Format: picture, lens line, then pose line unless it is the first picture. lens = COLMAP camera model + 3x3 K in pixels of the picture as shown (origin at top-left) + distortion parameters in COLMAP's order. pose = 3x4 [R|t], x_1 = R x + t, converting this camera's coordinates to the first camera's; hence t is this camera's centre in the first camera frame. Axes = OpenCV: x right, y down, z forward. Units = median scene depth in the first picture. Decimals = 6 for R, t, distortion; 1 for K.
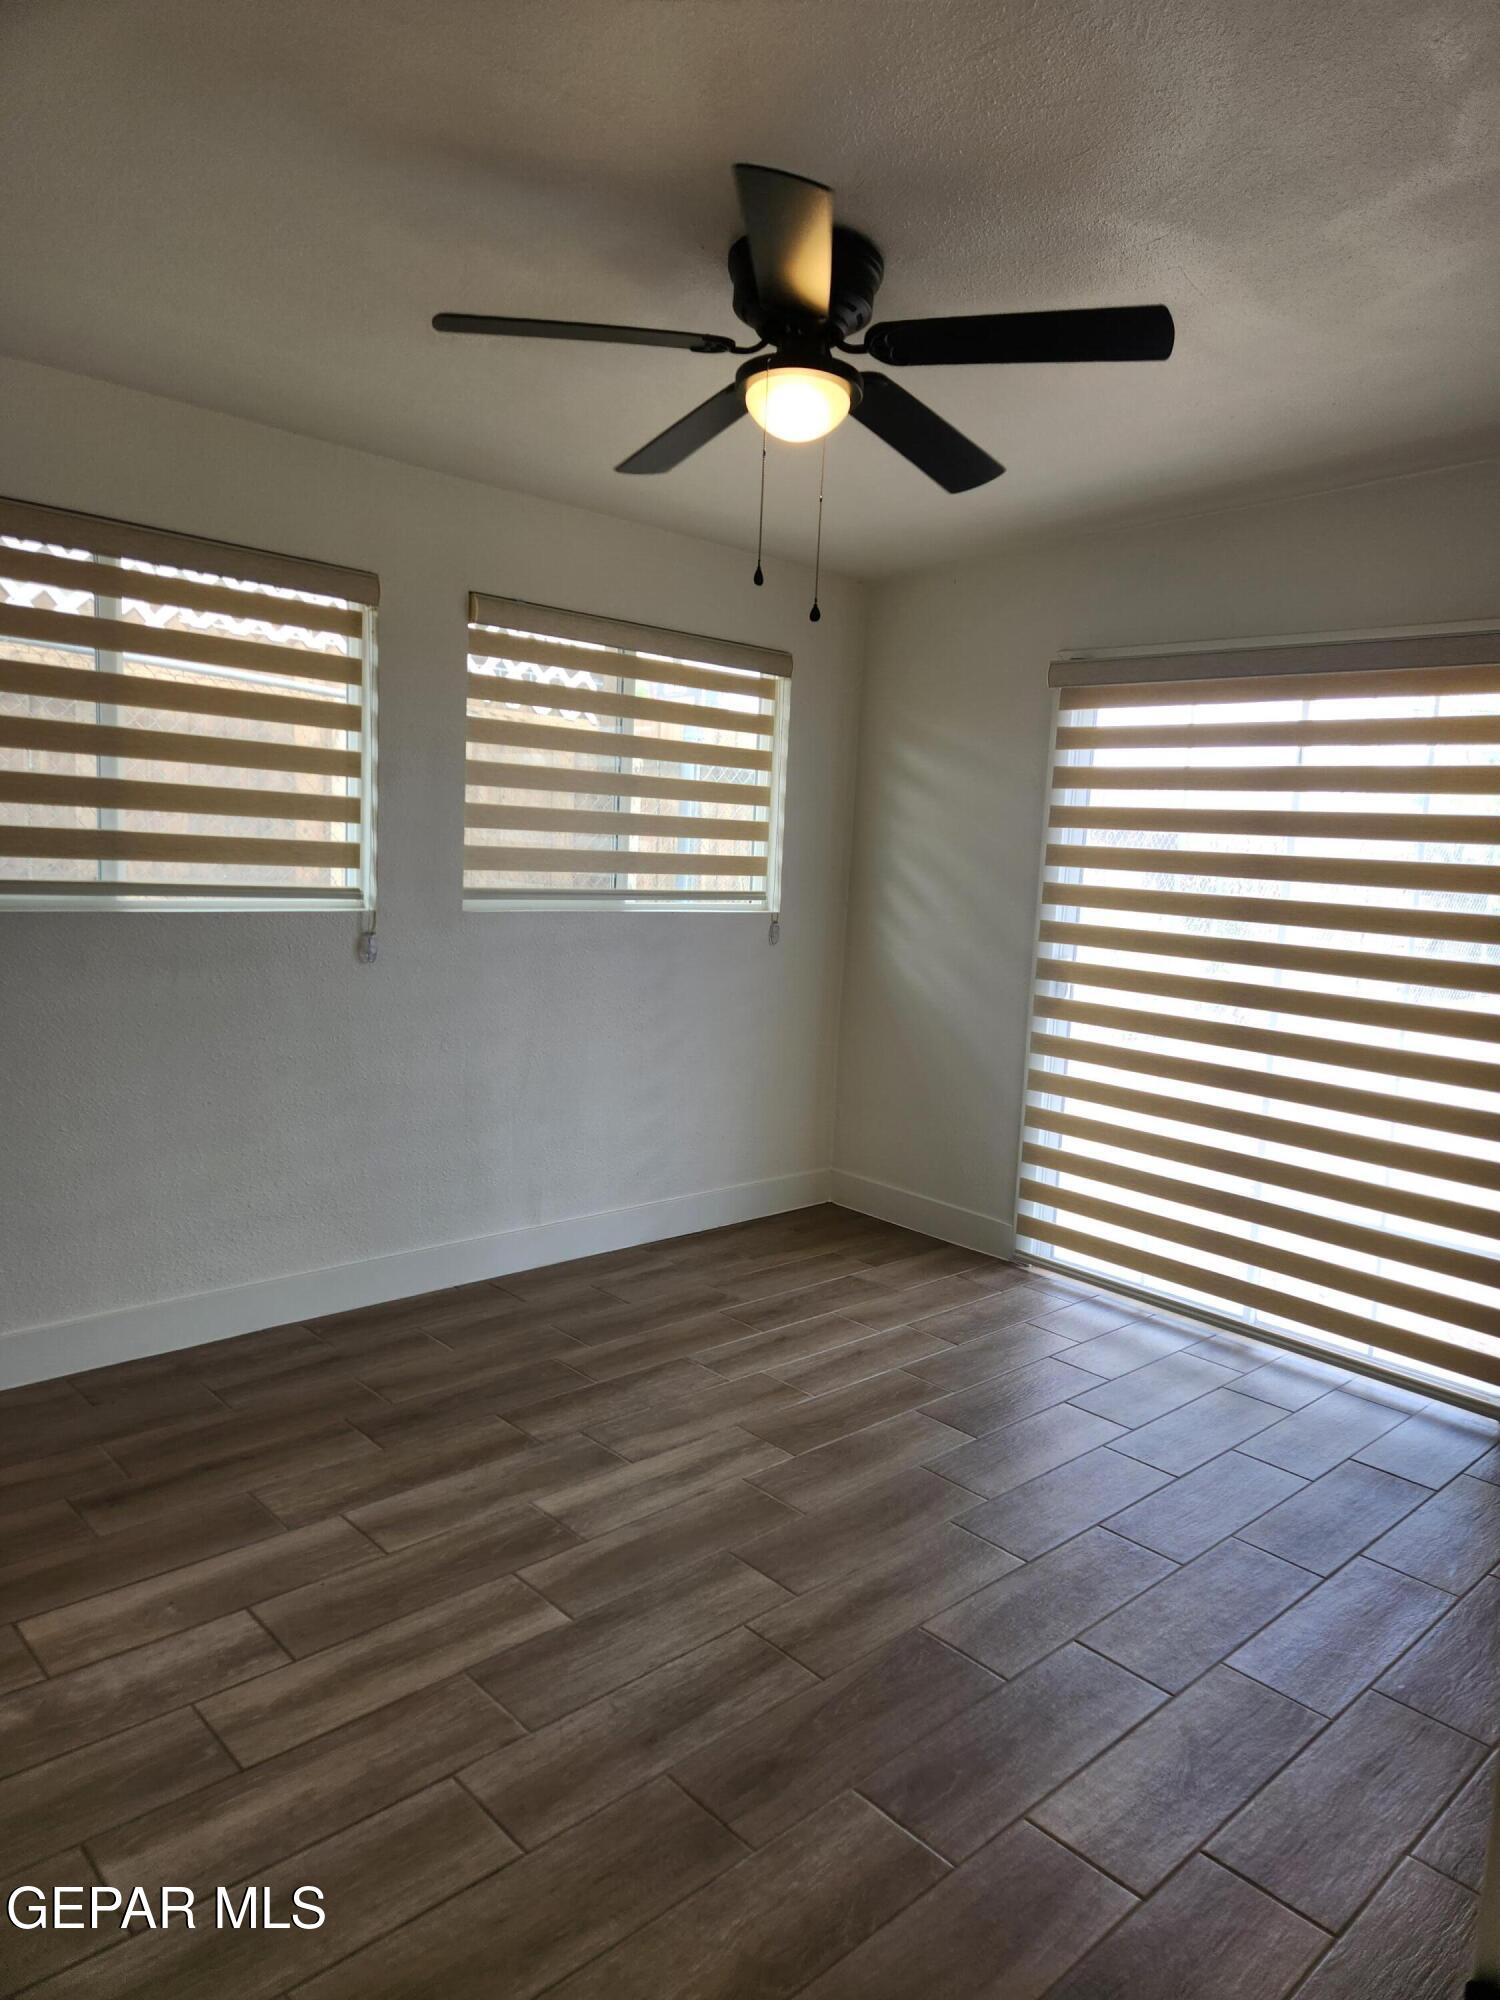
lens RADIAL K [[1360.7, 0, 750.0], [0, 1360.7, 1000.0], [0, 0, 1]] dist [0.048699, -0.001147]
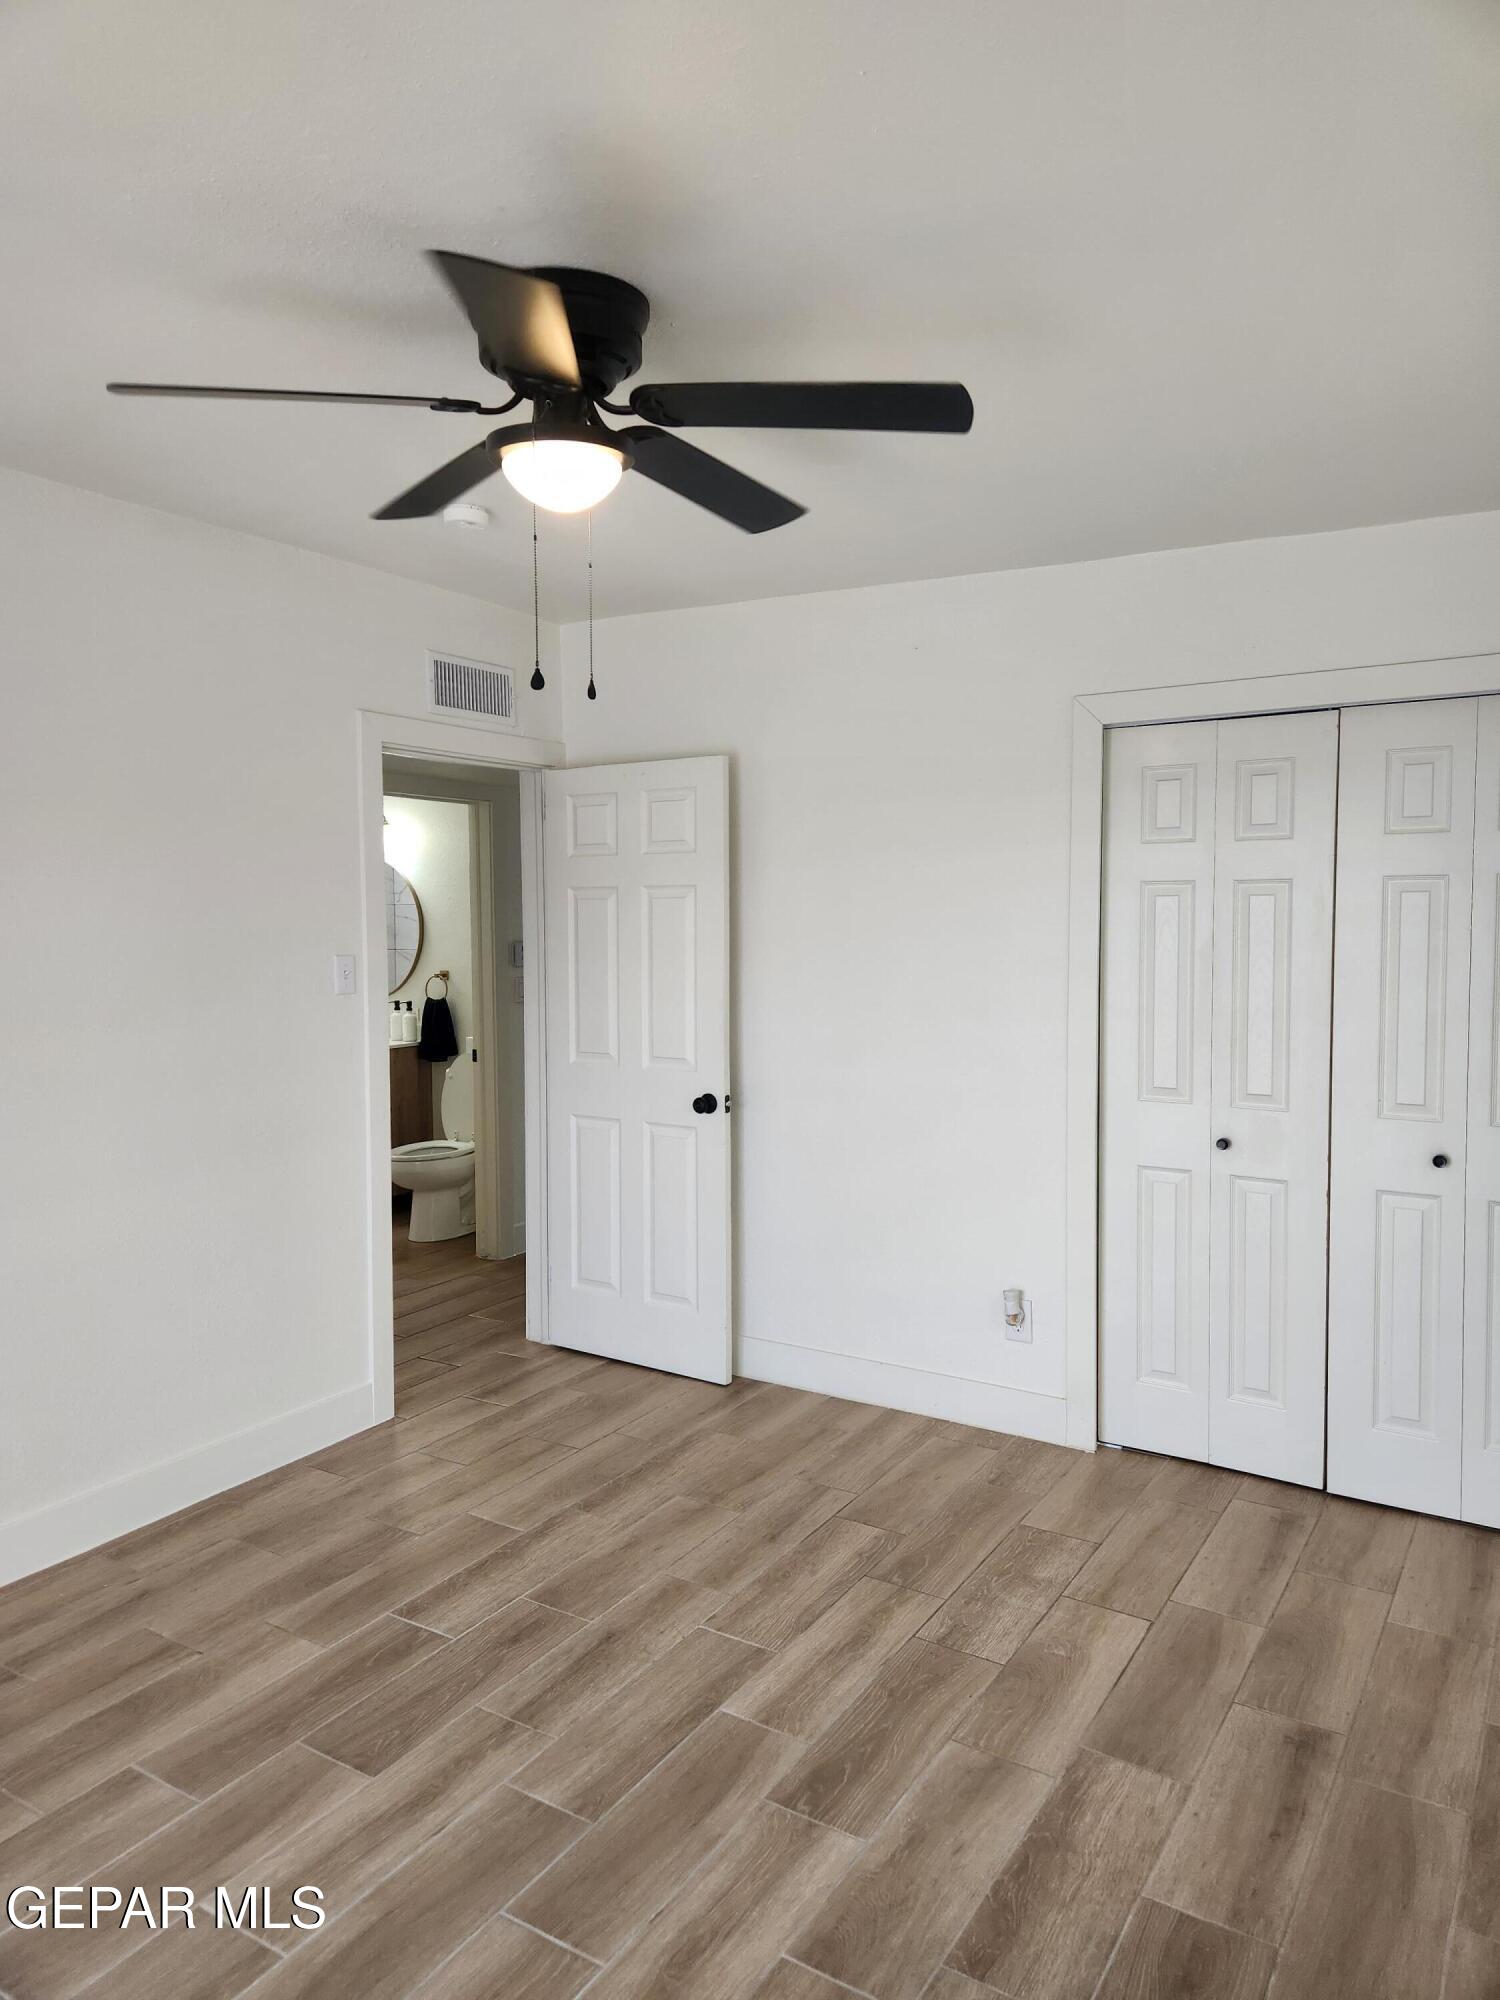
lens RADIAL K [[1360.7, 0, 750.0], [0, 1360.7, 1000.0], [0, 0, 1]] dist [0.048699, -0.001147]
pose [[-0.967240, -0.032048, -0.251832, 0.127843], [-0.074224, 0.984353, 0.159809, -0.244184], [0.242770, 0.173266, -0.954485, 1.880372]]
